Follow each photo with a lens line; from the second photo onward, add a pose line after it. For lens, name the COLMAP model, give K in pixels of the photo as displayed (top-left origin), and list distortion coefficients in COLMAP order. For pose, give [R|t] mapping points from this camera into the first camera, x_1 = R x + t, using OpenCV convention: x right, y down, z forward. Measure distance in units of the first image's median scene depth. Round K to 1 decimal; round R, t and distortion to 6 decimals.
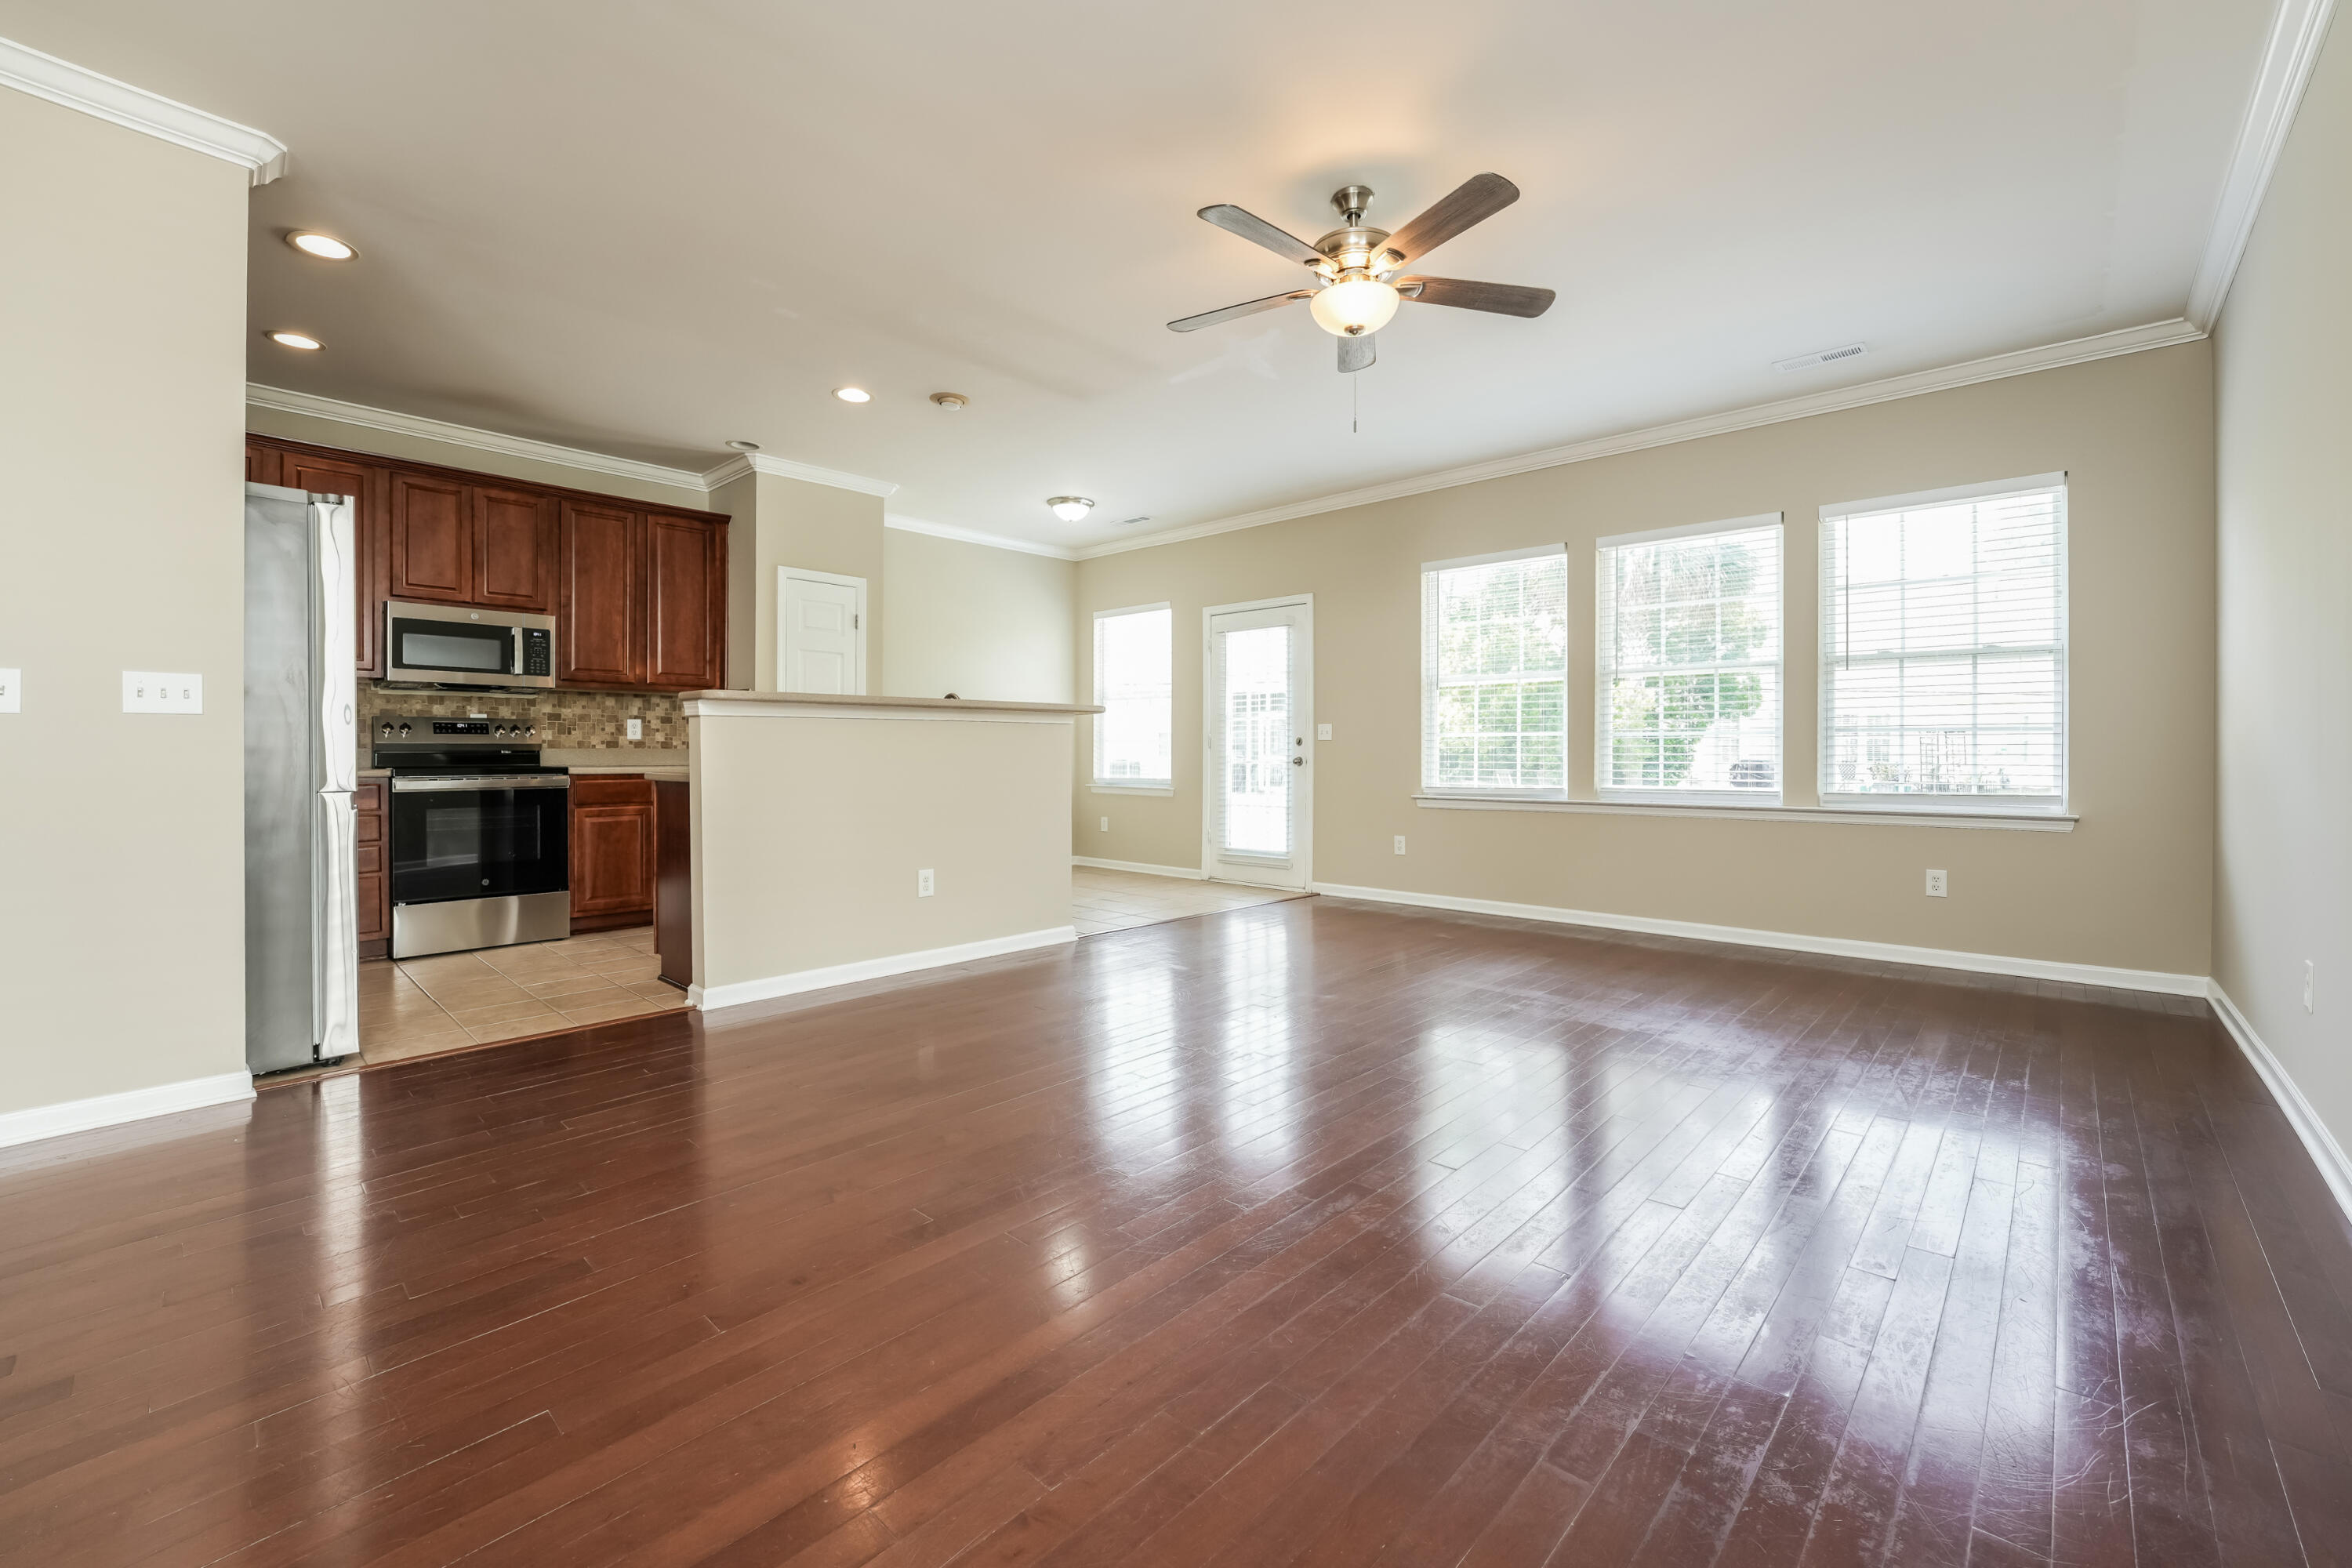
lens RADIAL K [[936.1, 0, 1139.4], [0, 936.1, 744.0], [0, 0, 1]] dist [0.025260, -0.000288]
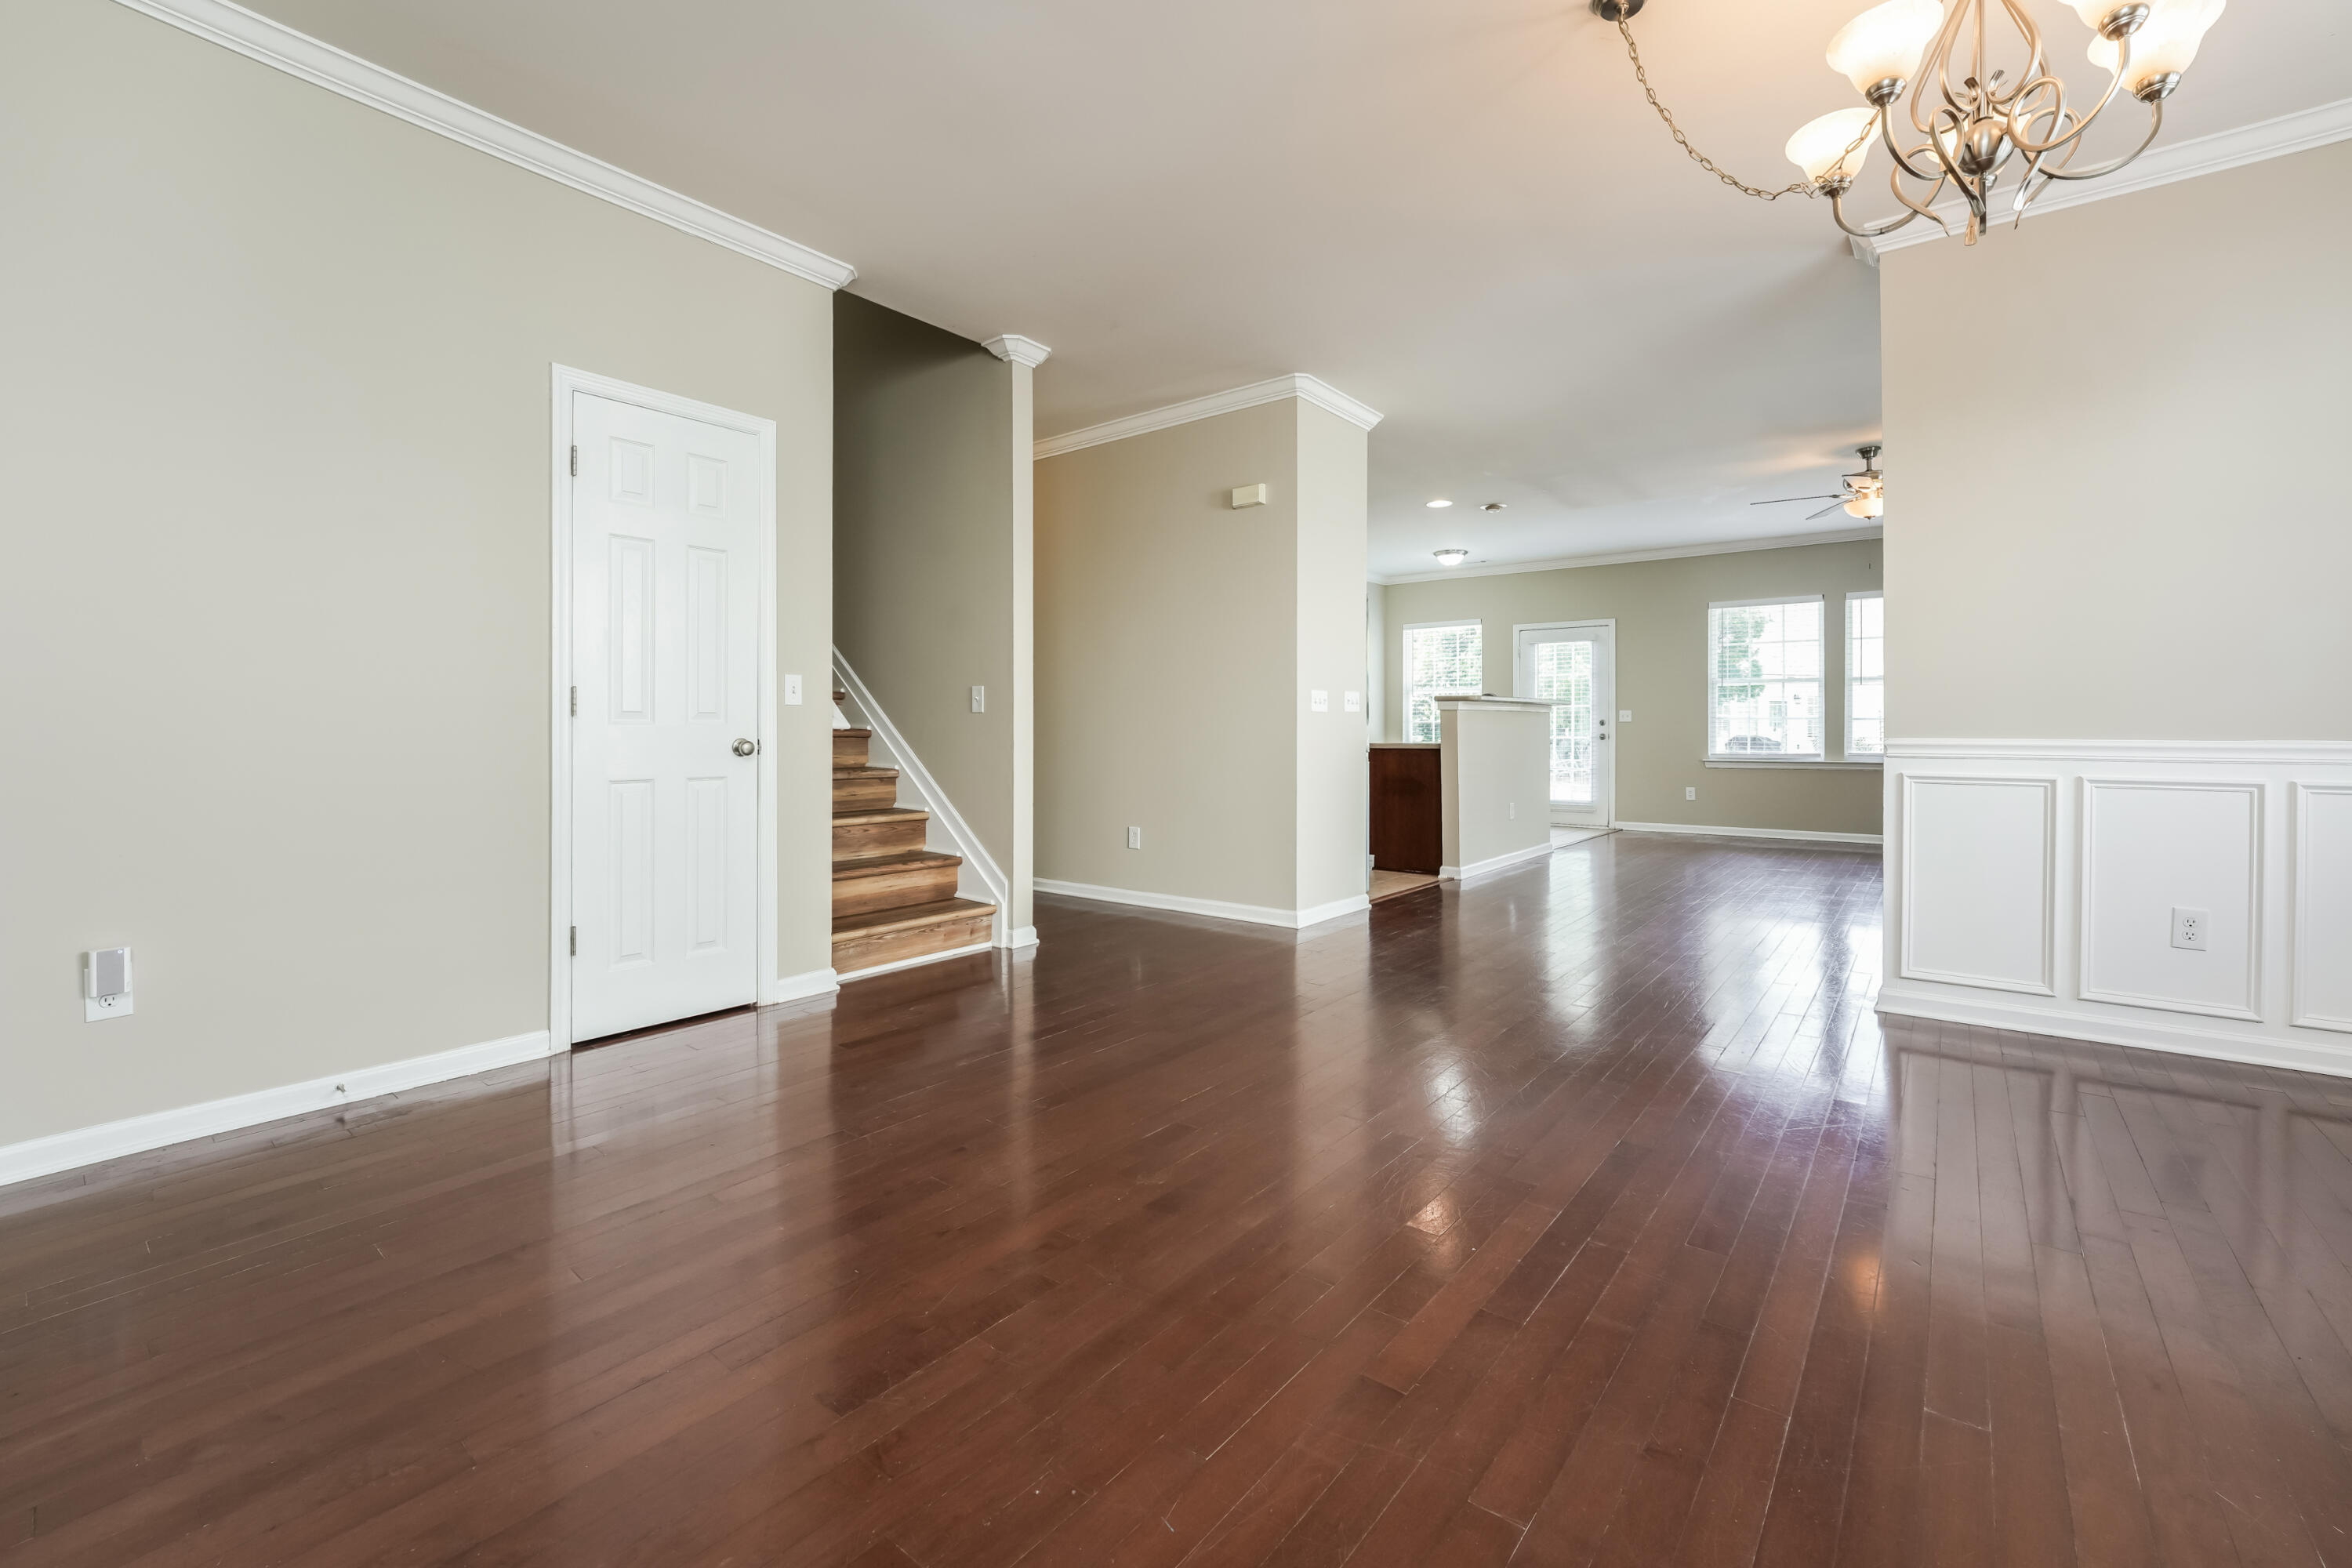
lens RADIAL K [[936.1, 0, 1211.3], [0, 936.1, 729.1], [0, 0, 1]] dist [0.025260, -0.000288]
pose [[0.994672, 0.000588, 0.103092, -0.569654], [-0.001547, 0.999956, 0.009222, -0.005366], [-0.103082, -0.009332, 0.994629, -0.355088]]
